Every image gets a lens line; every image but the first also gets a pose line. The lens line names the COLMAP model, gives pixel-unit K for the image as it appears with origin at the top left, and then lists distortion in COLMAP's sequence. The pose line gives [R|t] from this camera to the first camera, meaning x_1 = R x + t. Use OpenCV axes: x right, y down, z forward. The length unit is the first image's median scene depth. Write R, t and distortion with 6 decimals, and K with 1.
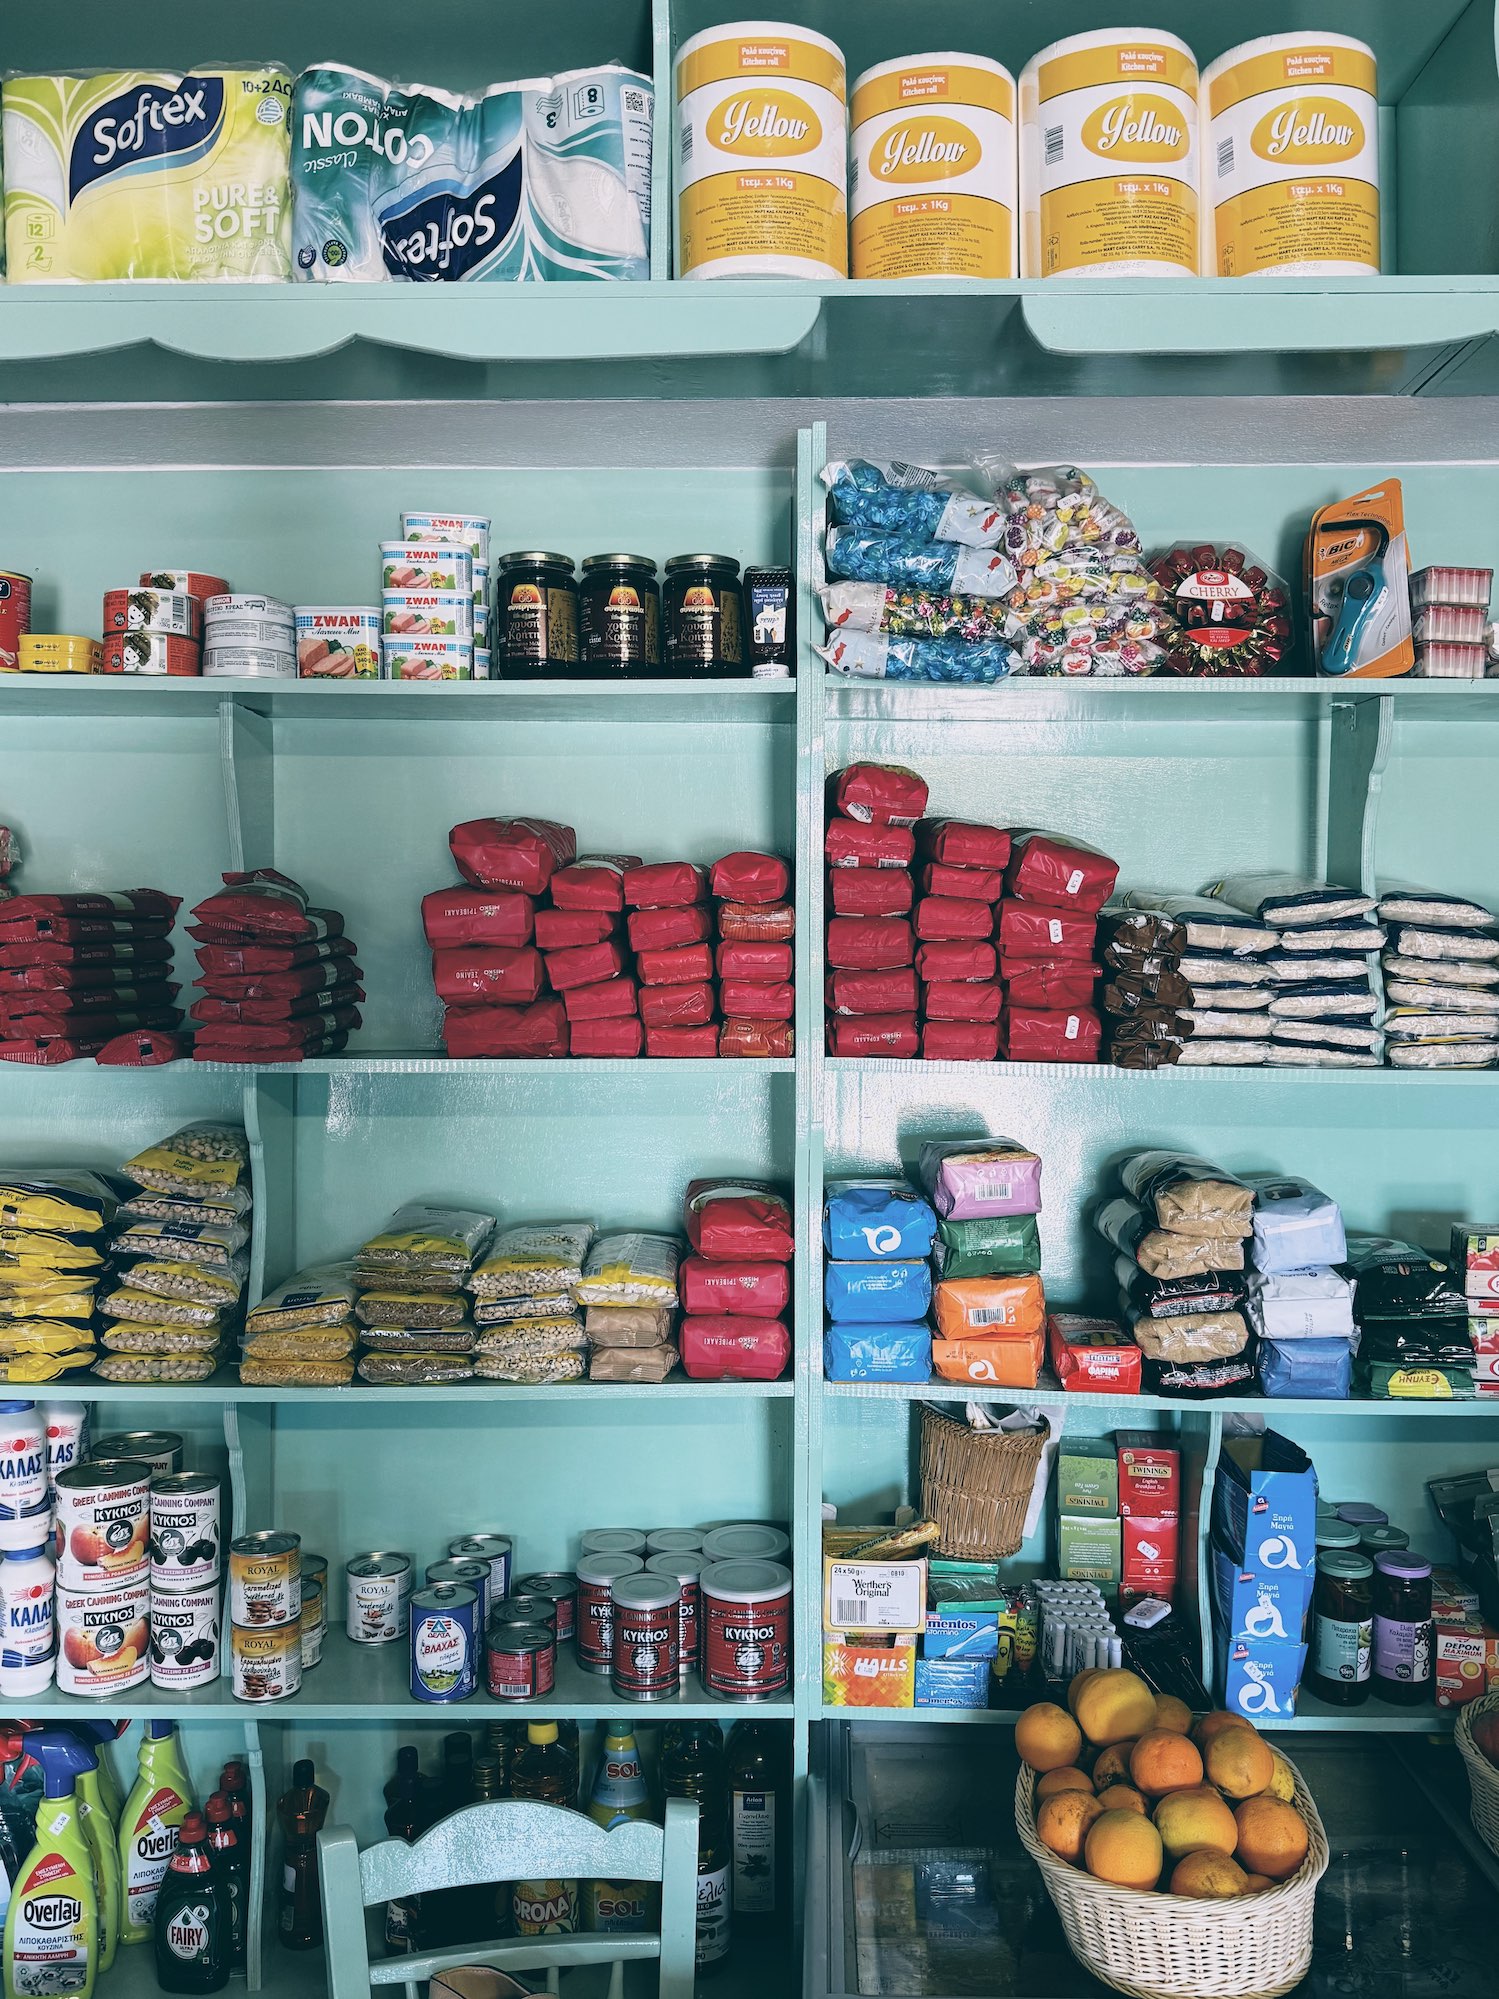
lens RADIAL K [[1578.7, 0, 749.8], [0, 1578.7, 988.6], [0, 0, 1]] dist [0.004920, -0.014635]
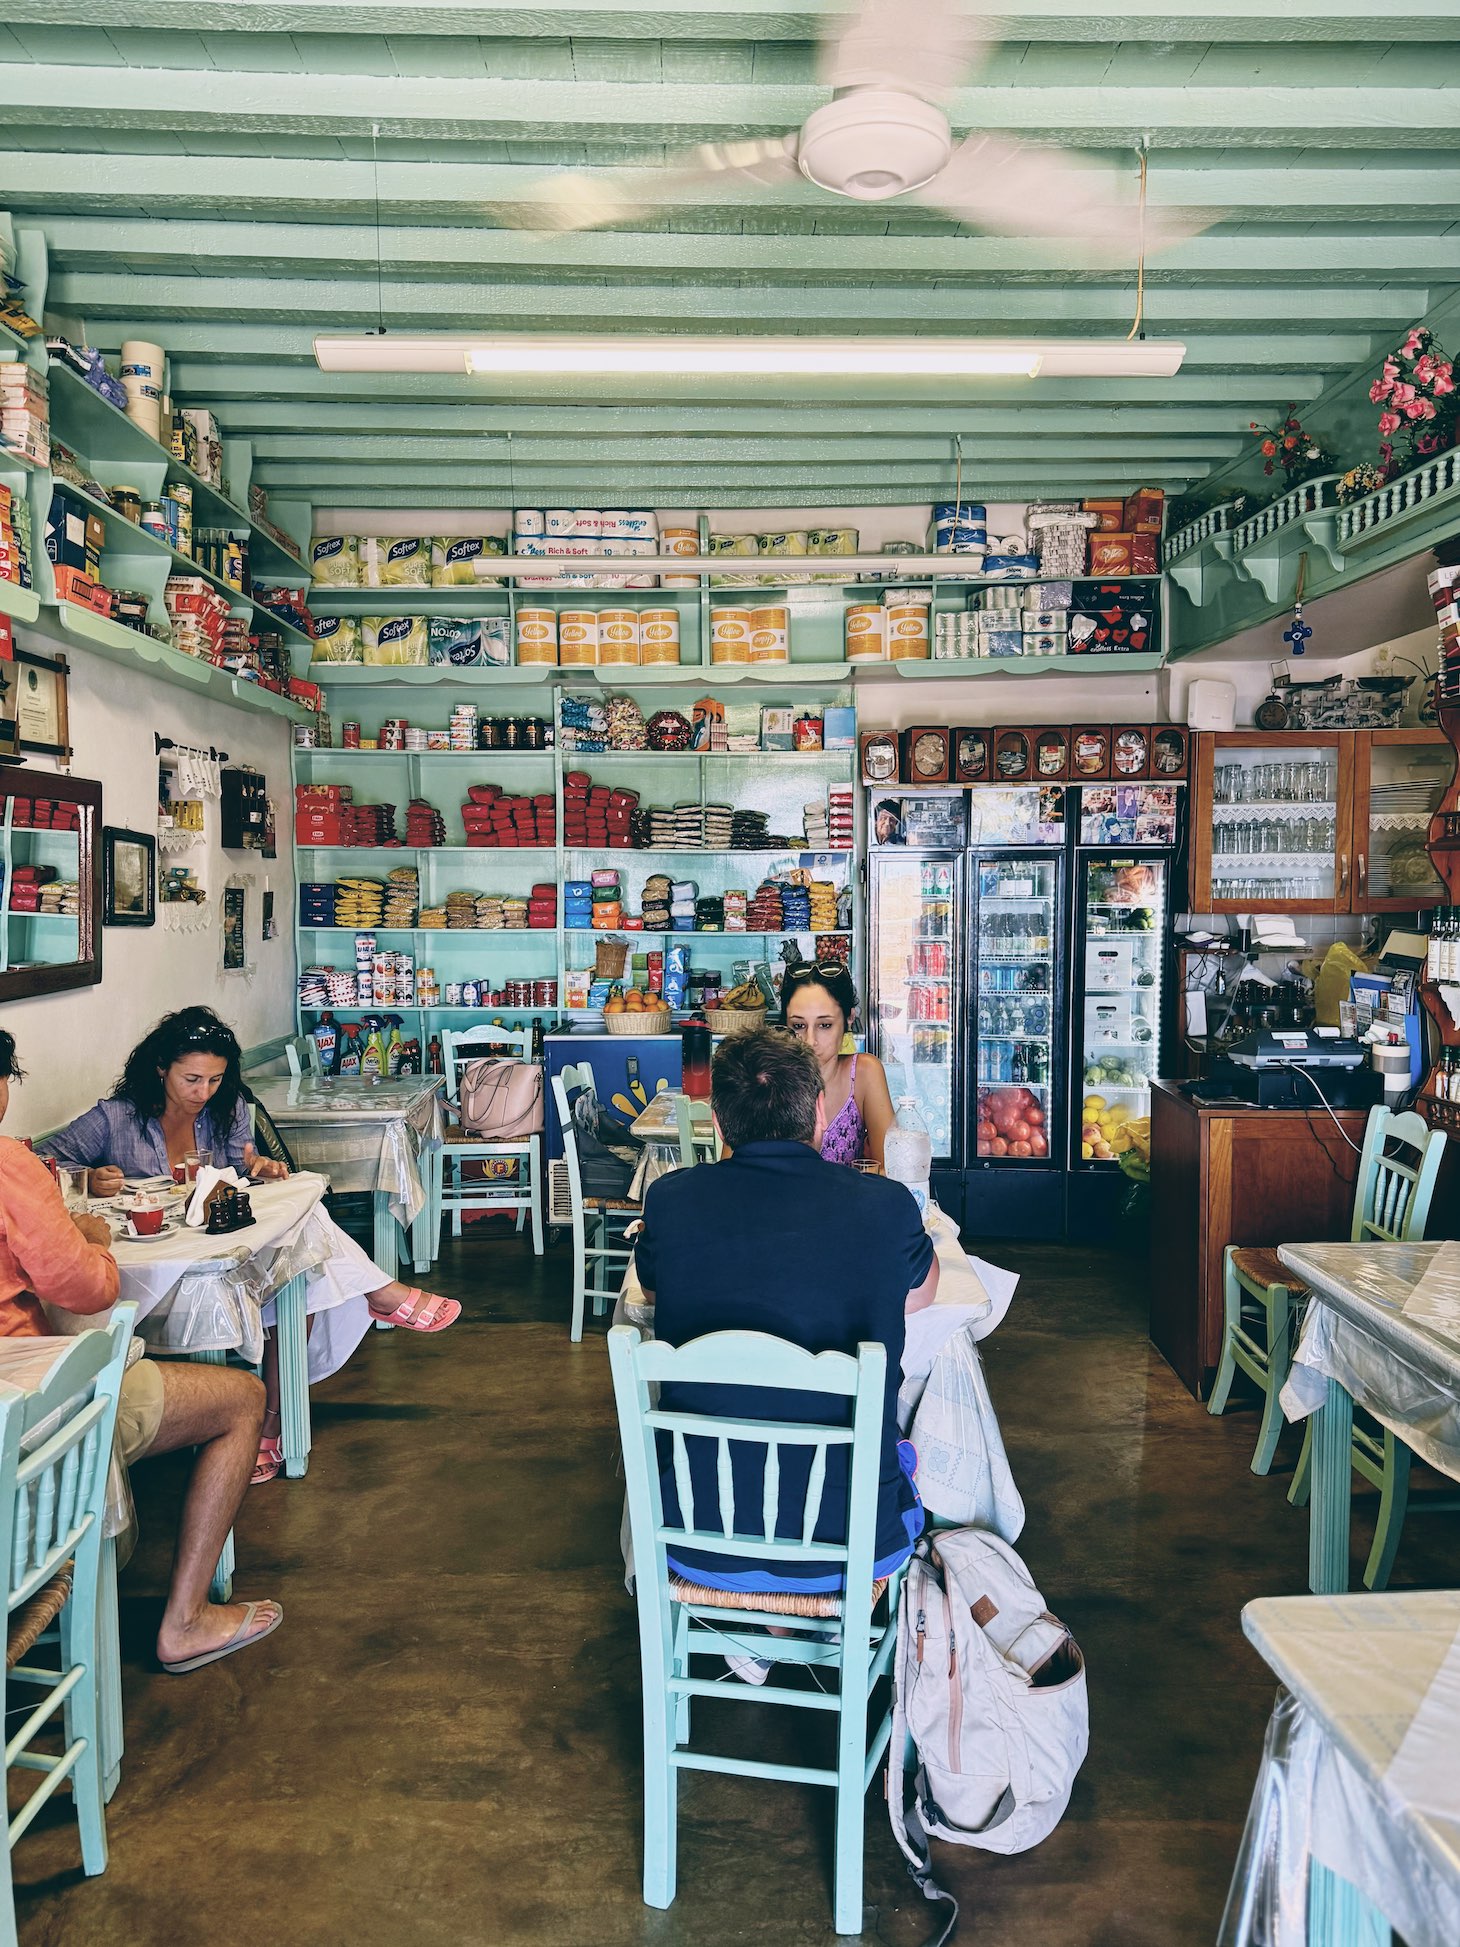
lens RADIAL K [[1344.2, 0, 732.7], [0, 1344.2, 989.9], [0, 0, 1]] dist [0.045597, 0.000349]
pose [[0.999996, -0.000777, -0.002779, 0.484854], [0.001013, 0.996314, 0.085777, 0.112930], [0.002702, -0.085780, 0.996310, -2.421787]]
